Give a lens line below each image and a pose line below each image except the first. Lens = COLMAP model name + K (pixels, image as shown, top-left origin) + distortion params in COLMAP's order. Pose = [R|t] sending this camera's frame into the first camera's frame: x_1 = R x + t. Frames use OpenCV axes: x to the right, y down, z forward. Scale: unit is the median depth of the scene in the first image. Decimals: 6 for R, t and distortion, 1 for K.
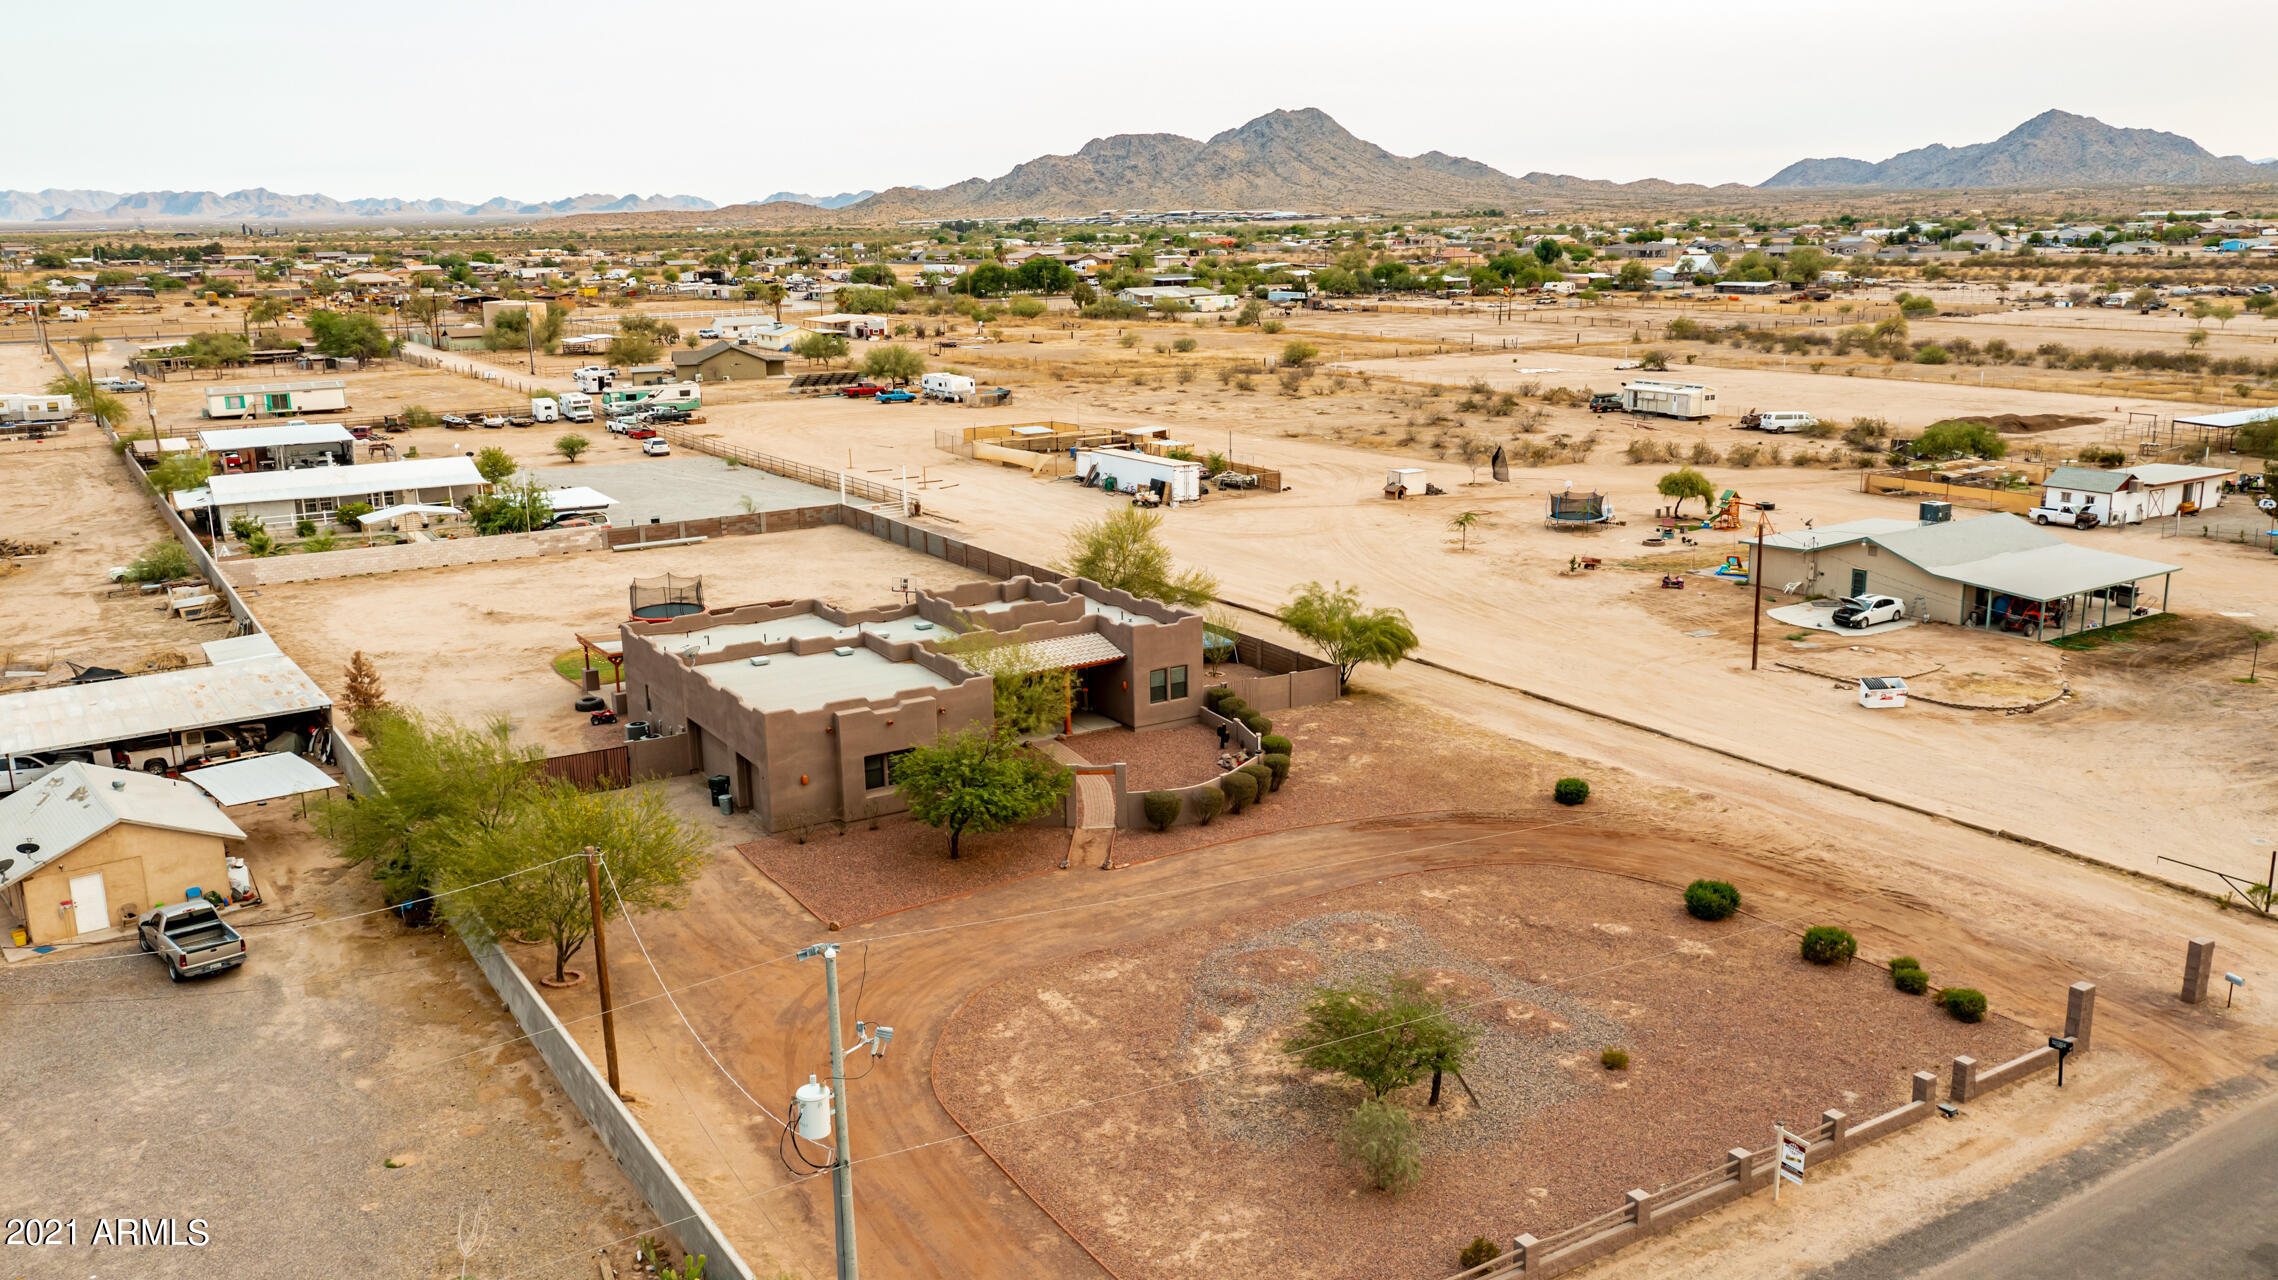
lens RADIAL K [[1784.5, 0, 1139.0], [0, 1784.5, 640.0], [0, 0, 1]] dist [-0.008112, 0.011625]
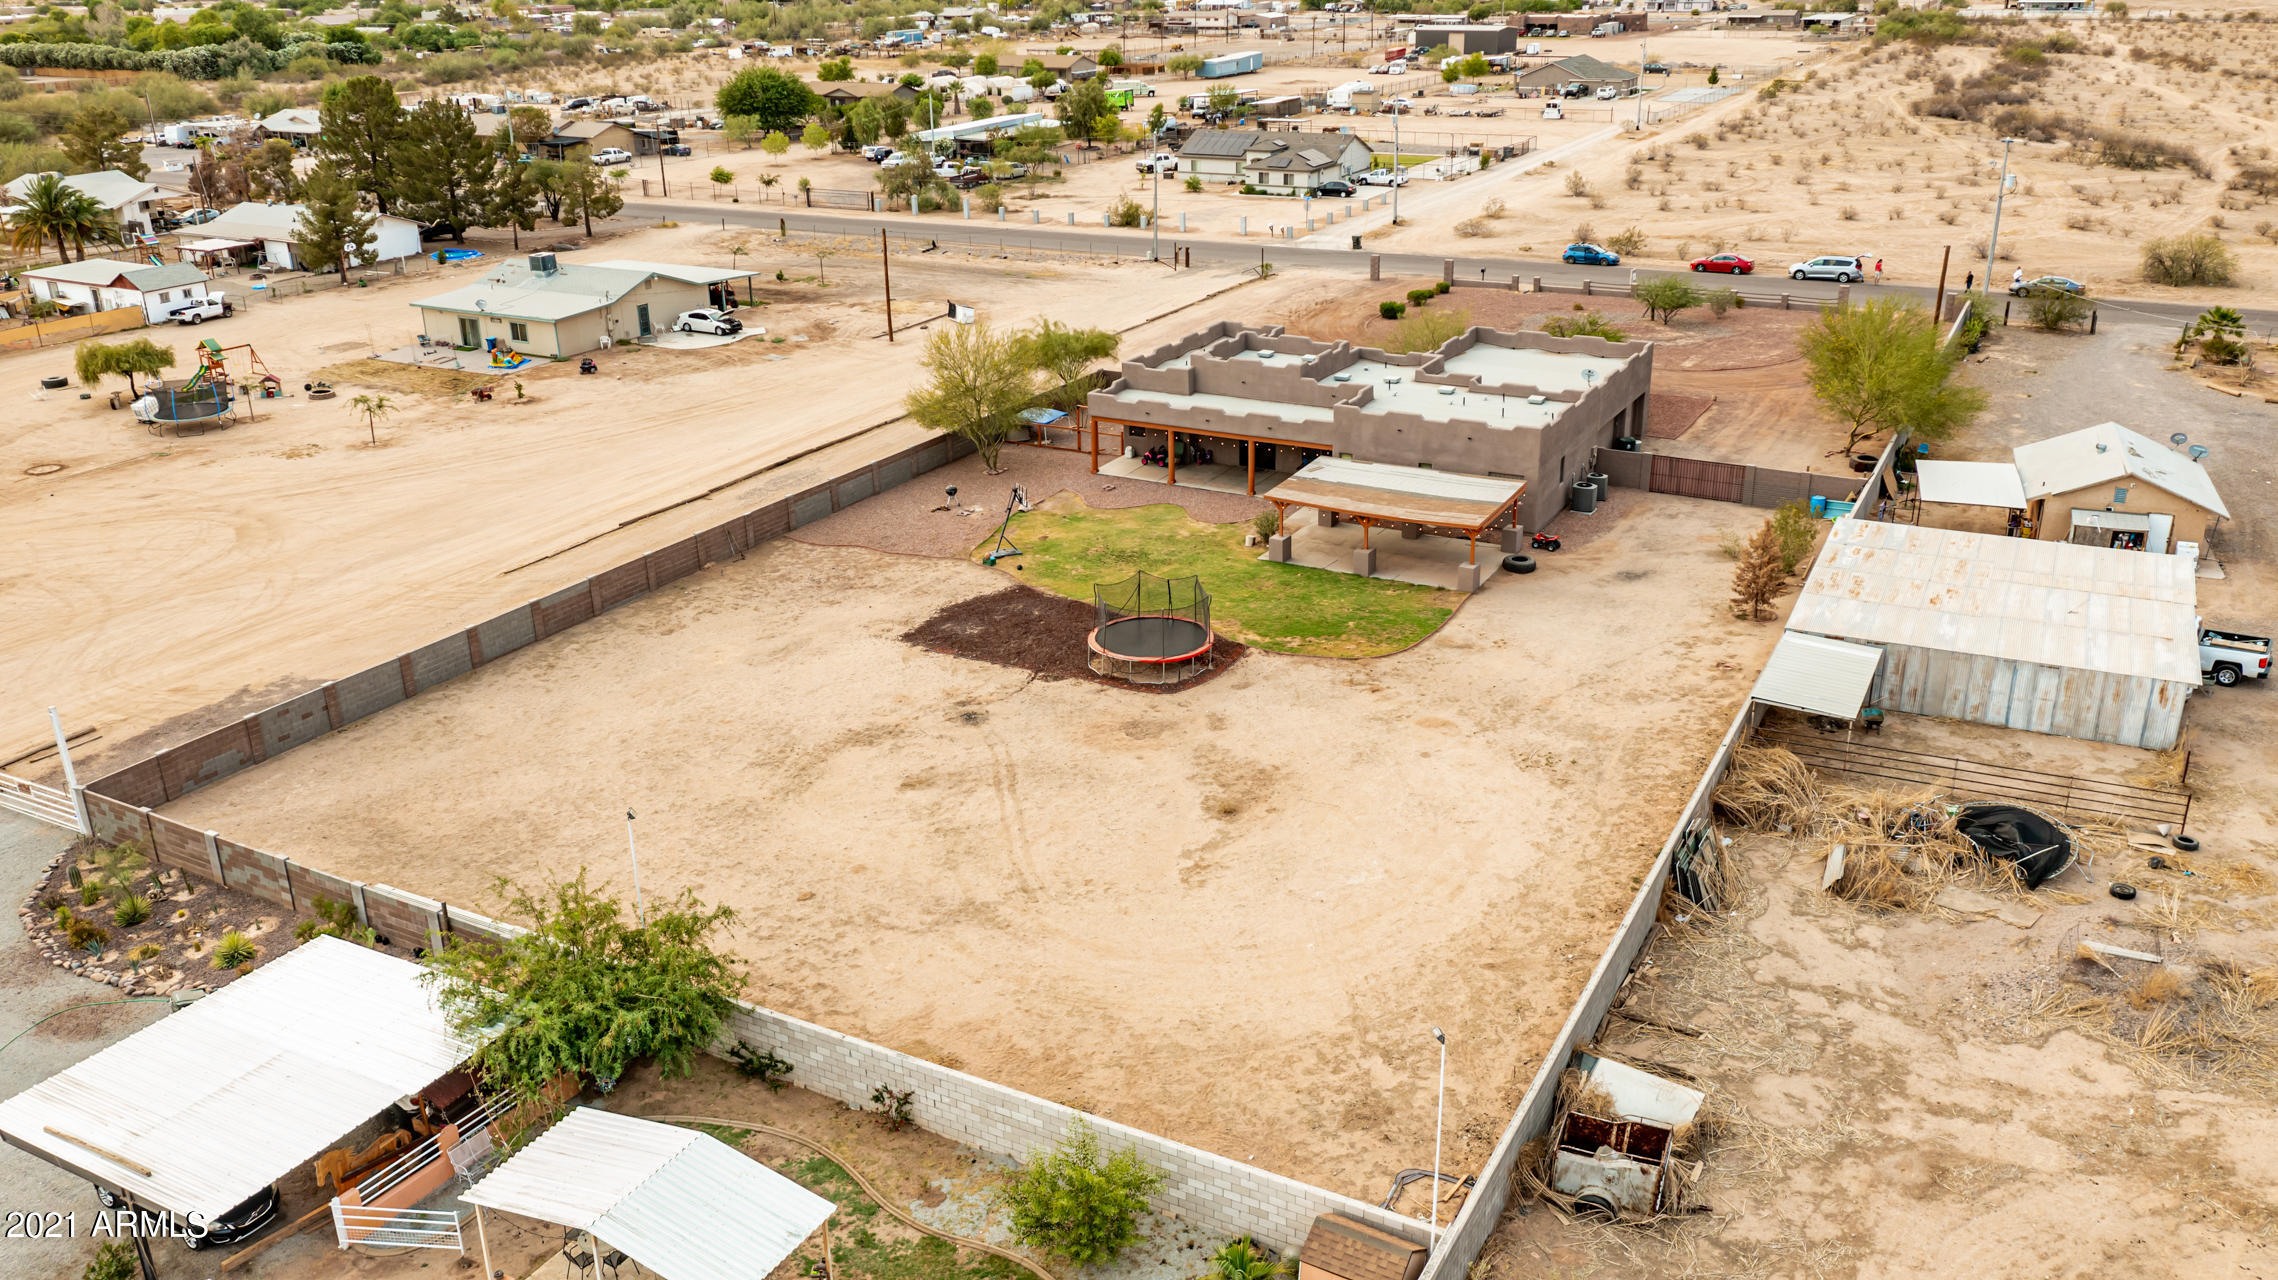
lens RADIAL K [[1791.2, 0, 1139.0], [0, 1791.2, 640.0], [0, 0, 1]] dist [-0.007472, 0.004586]
pose [[-0.482018, -0.299722, 0.823301, -1.090929], [0.231449, 0.862732, 0.449583, -0.420566], [-0.845038, 0.407260, -0.346482, 1.706290]]
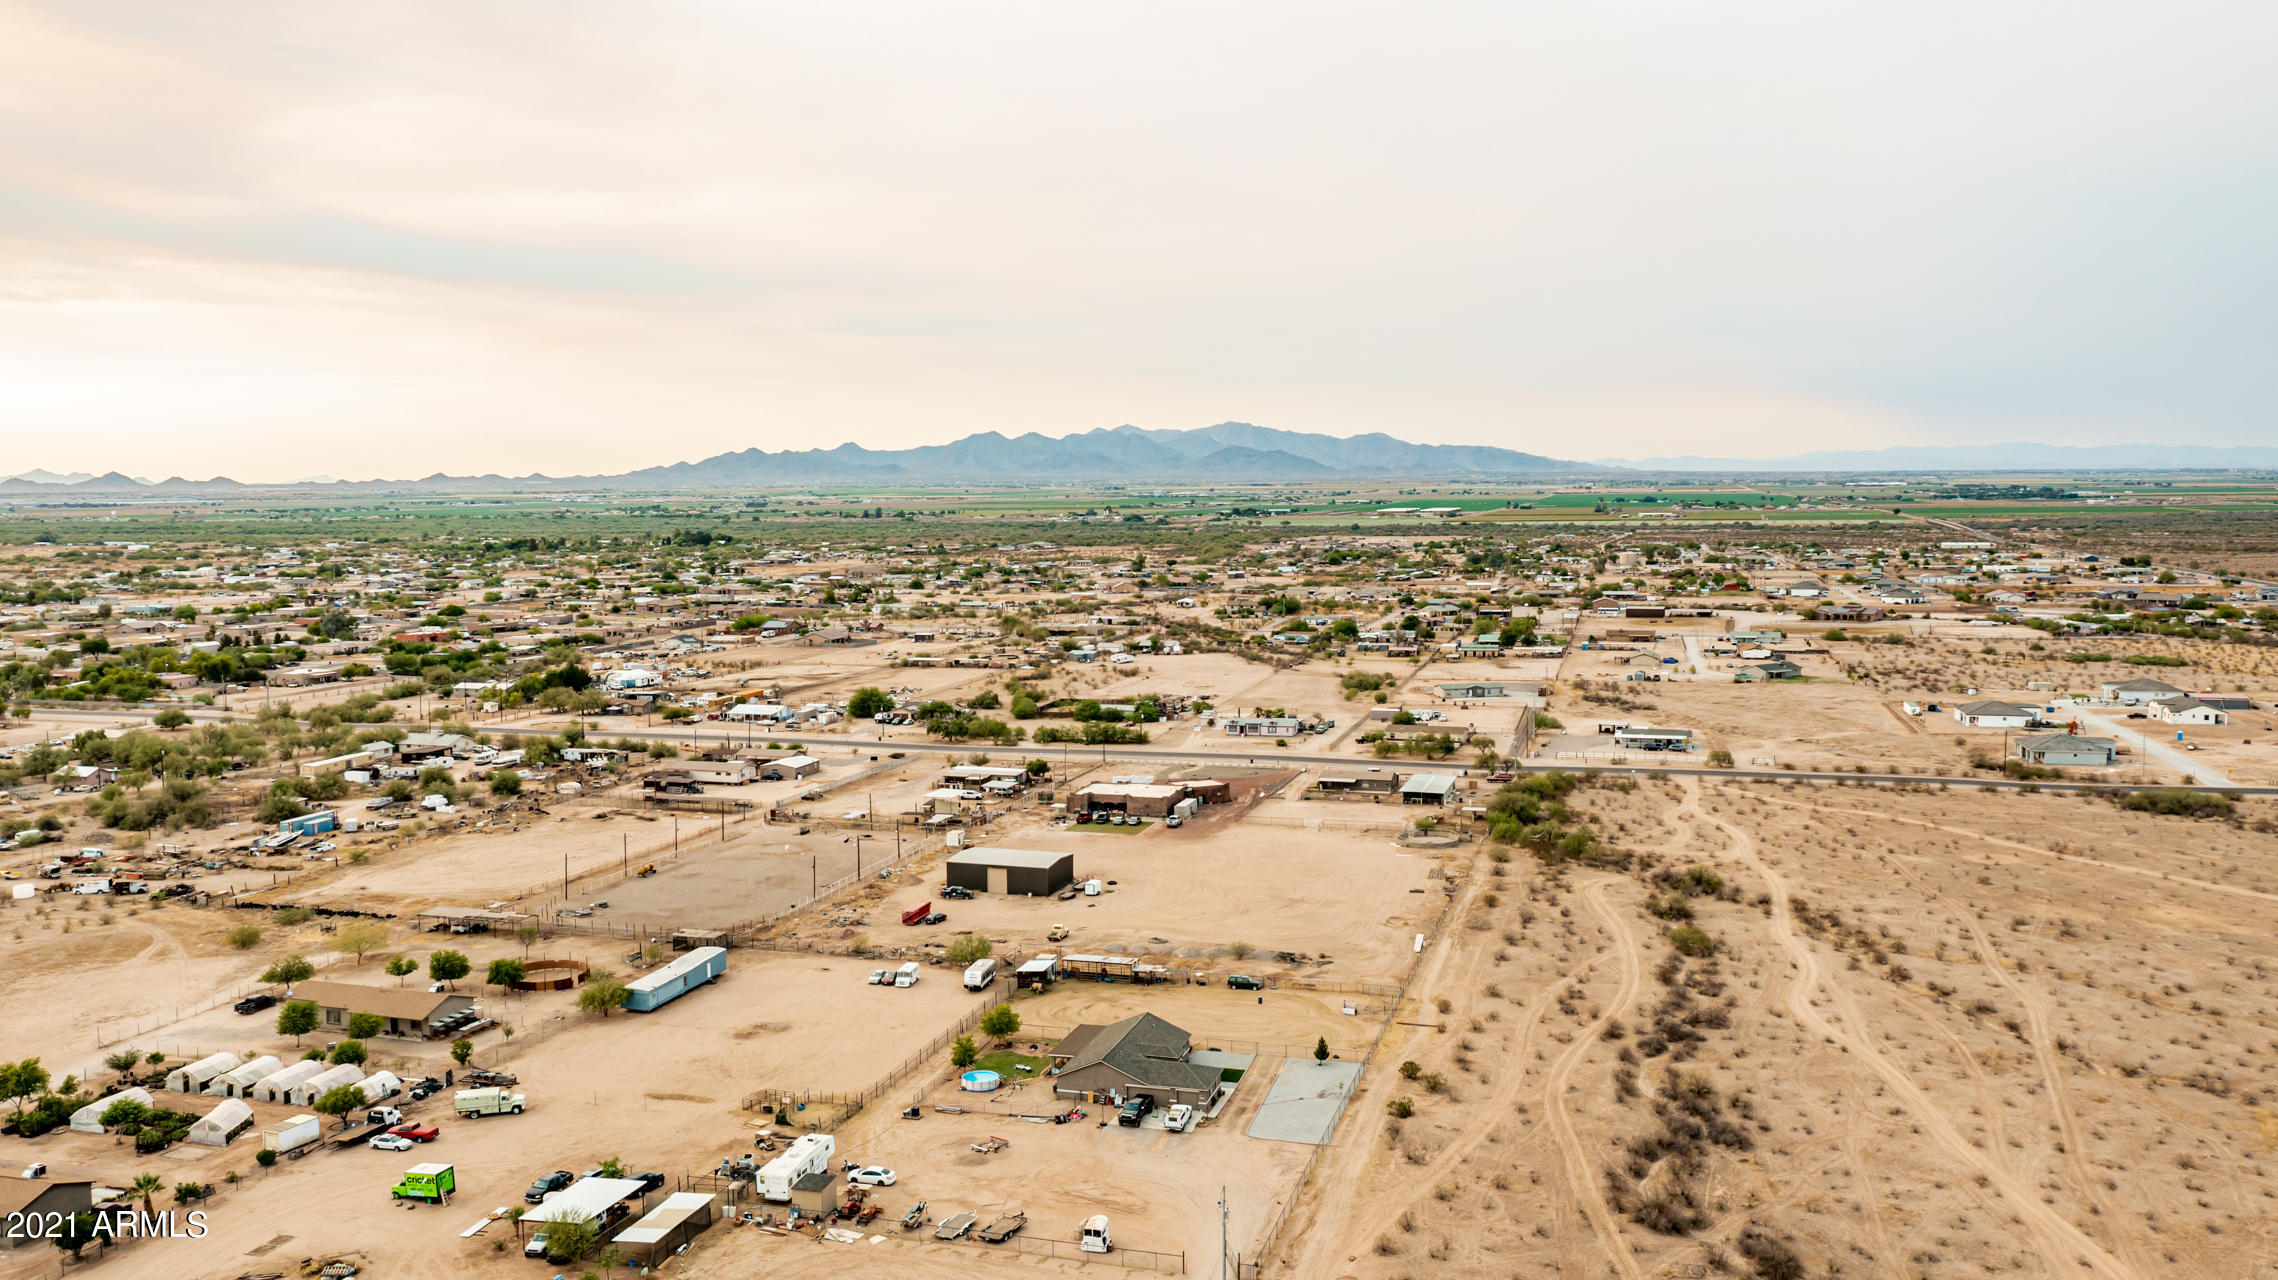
lens RADIAL K [[1791.2, 0, 1139.0], [0, 1791.2, 640.0], [0, 0, 1]] dist [-0.007472, 0.004586]
pose [[-0.654356, -0.044437, 0.754880, -0.036167], [0.195530, 0.954379, 0.225673, -0.754707], [-0.730470, 0.295272, -0.615815, 0.560705]]
